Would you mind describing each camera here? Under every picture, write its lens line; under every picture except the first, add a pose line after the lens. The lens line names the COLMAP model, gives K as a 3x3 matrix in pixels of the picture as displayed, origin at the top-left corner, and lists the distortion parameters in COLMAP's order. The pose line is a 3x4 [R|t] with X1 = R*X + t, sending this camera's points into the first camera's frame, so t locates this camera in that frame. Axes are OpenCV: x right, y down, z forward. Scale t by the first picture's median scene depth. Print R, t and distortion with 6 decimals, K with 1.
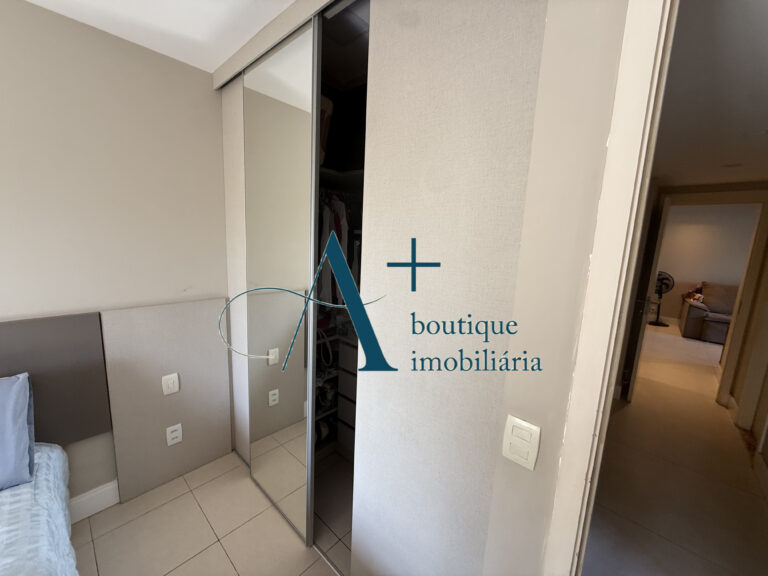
lens RADIAL K [[307.5, 0, 381.8], [0, 307.5, 291.2], [0, 0, 1]] dist [0.002730, 0.000068]
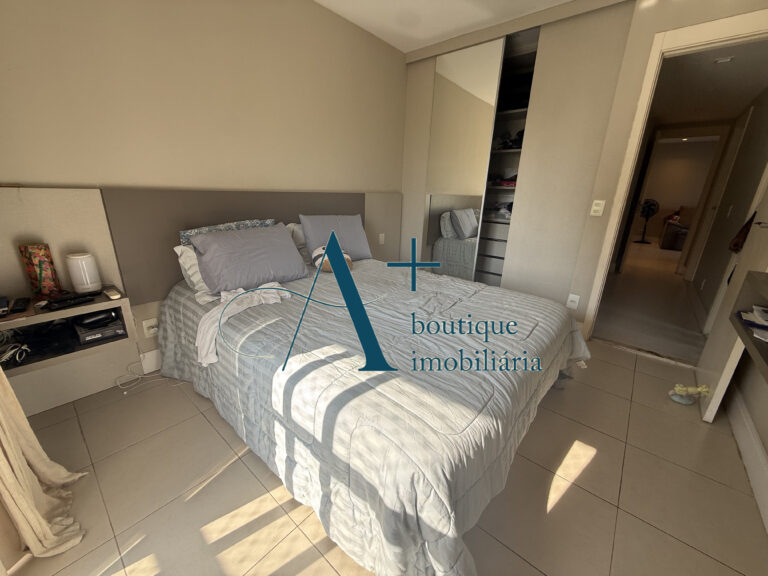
lens RADIAL K [[307.5, 0, 384.4], [0, 307.5, 287.3], [0, 0, 1]] dist [0.002730, 0.000068]
pose [[0.999200, -0.024821, 0.031373, -0.411214], [0.020127, 0.989669, 0.141950, 0.181802], [-0.034572, -0.141205, 0.989377, -0.476181]]
